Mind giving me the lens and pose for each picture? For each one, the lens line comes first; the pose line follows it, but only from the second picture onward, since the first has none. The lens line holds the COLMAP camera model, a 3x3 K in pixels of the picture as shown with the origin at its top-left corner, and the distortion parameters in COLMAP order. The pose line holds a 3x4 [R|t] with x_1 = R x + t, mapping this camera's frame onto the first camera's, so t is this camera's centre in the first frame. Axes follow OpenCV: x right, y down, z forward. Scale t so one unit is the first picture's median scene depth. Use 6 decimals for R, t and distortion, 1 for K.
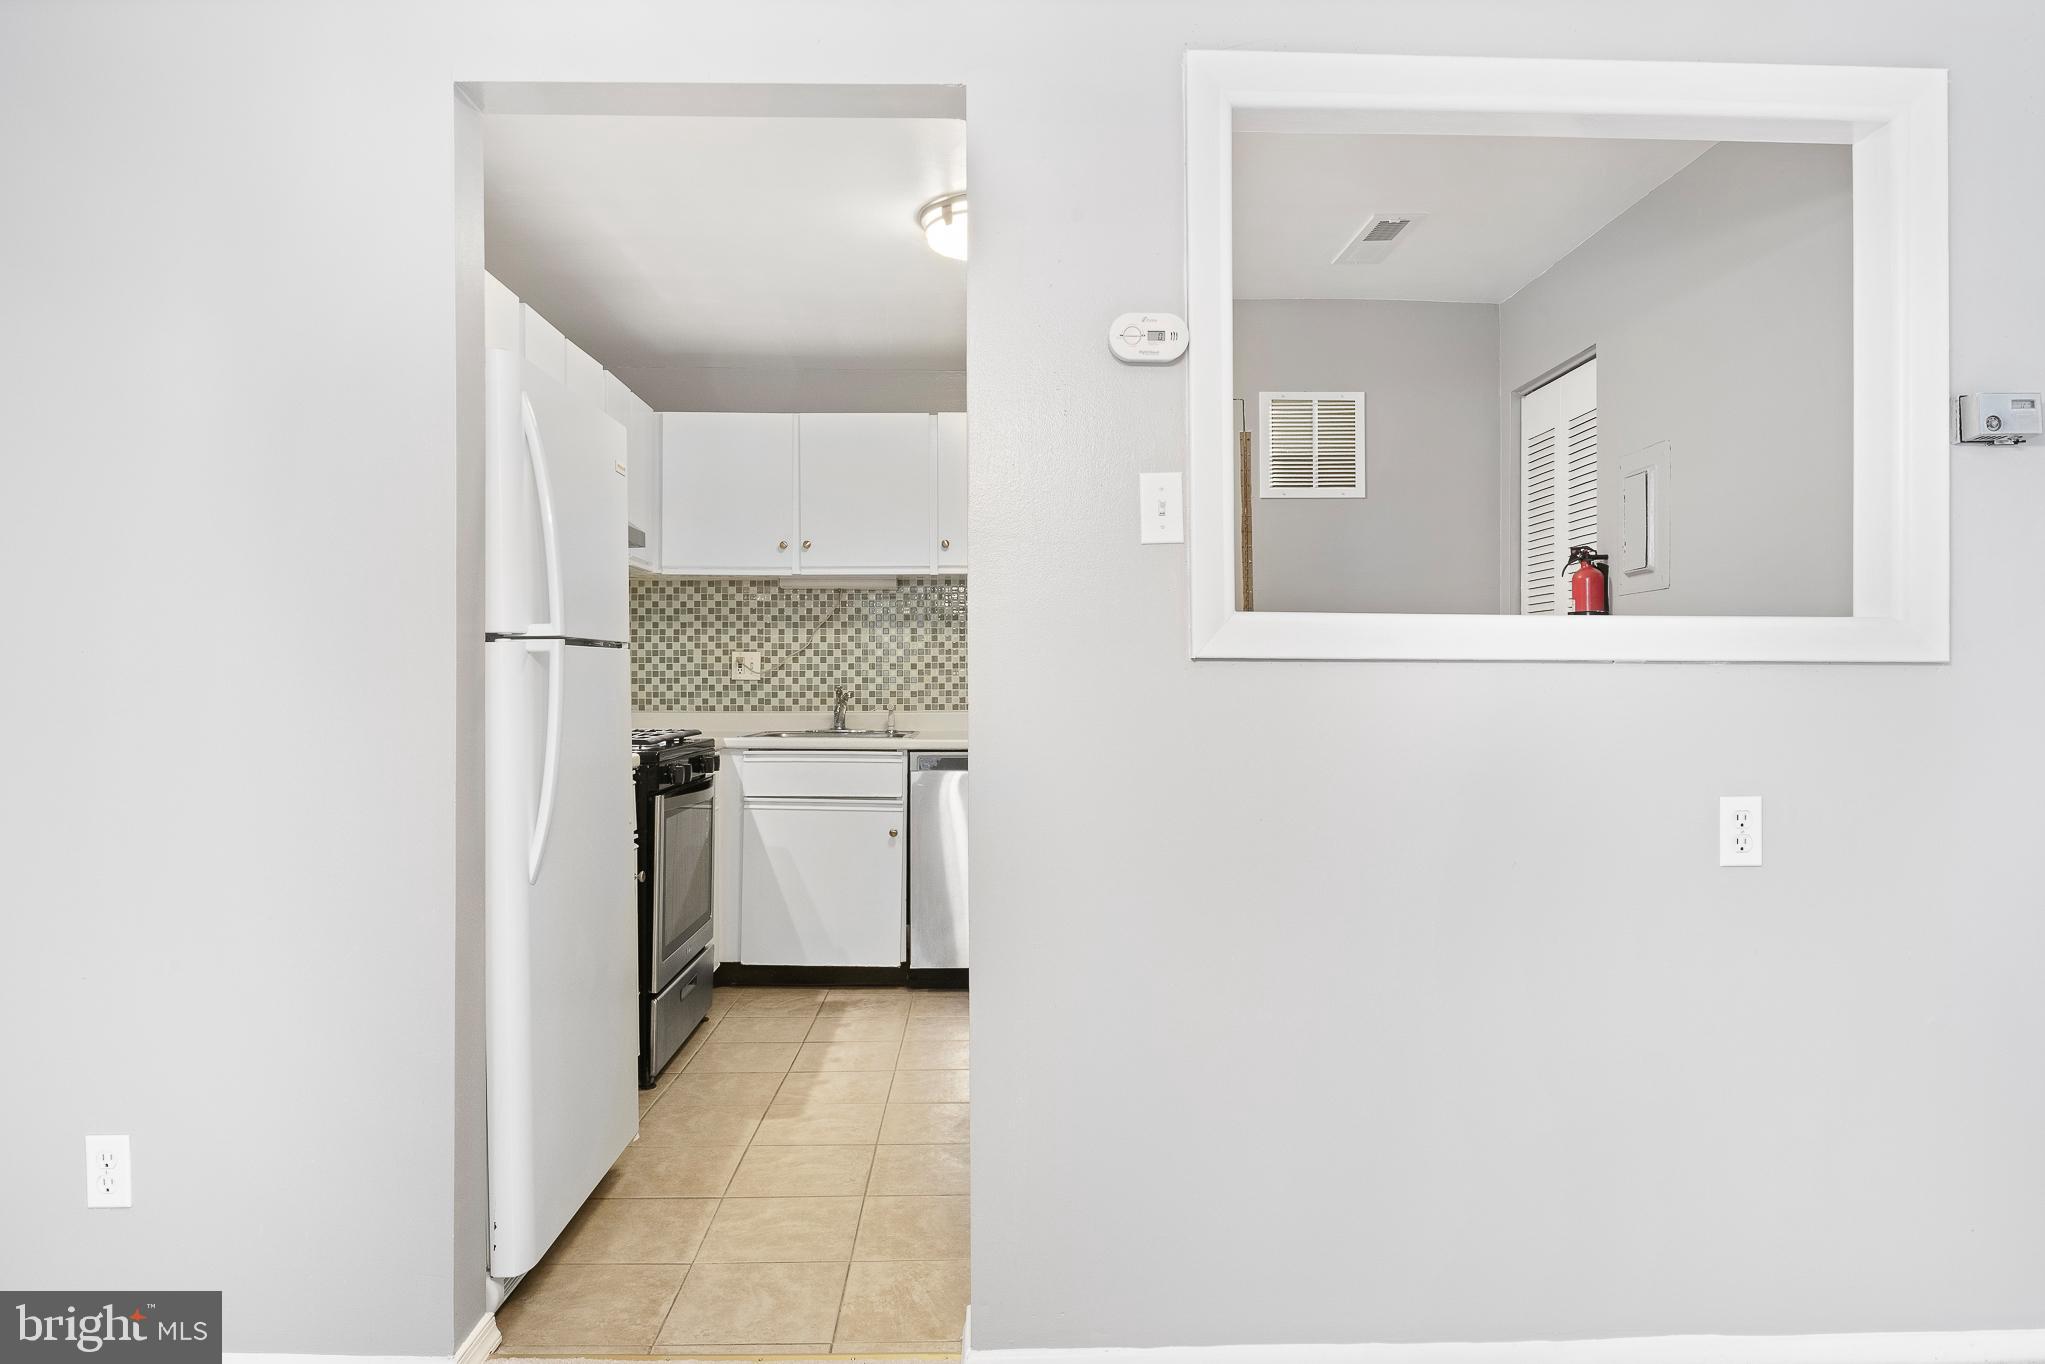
lens RADIAL K [[1320.2, 0, 1020.7], [0, 1320.2, 678.6], [0, 0, 1]] dist [-0.006804, -0.002755]
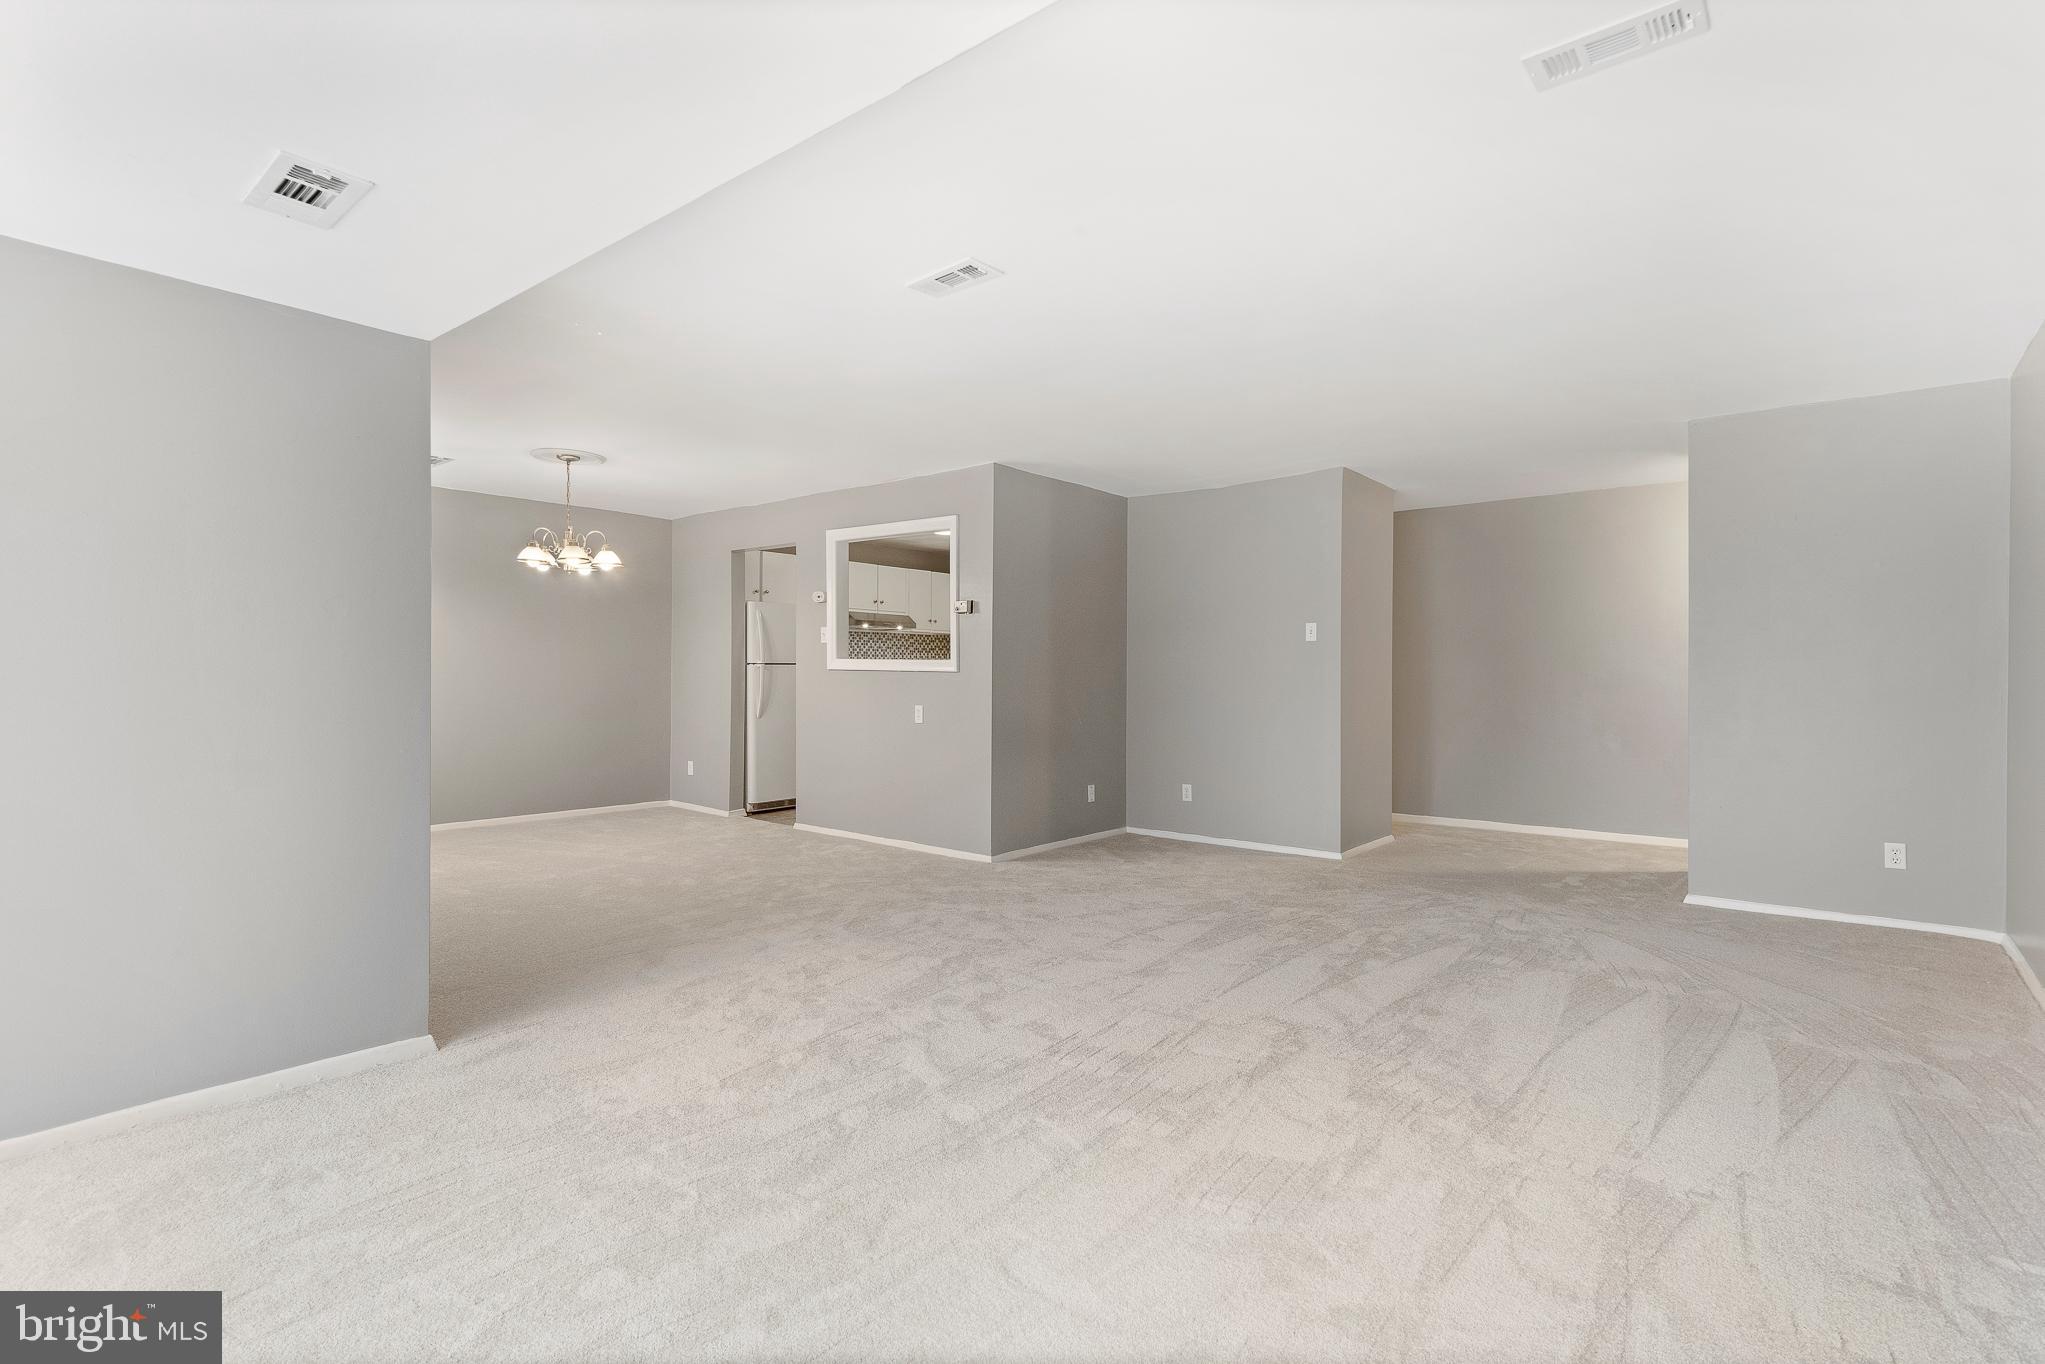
lens RADIAL K [[979.4, 0, 1043.7], [0, 979.4, 672.4], [0, 0, 1]] dist [-0.002290, -0.001865]
pose [[0.761072, 0.009732, -0.648594, 1.108600], [-0.008002, 0.999952, 0.005615, -0.011710], [0.648618, 0.000916, 0.761114, -0.399767]]
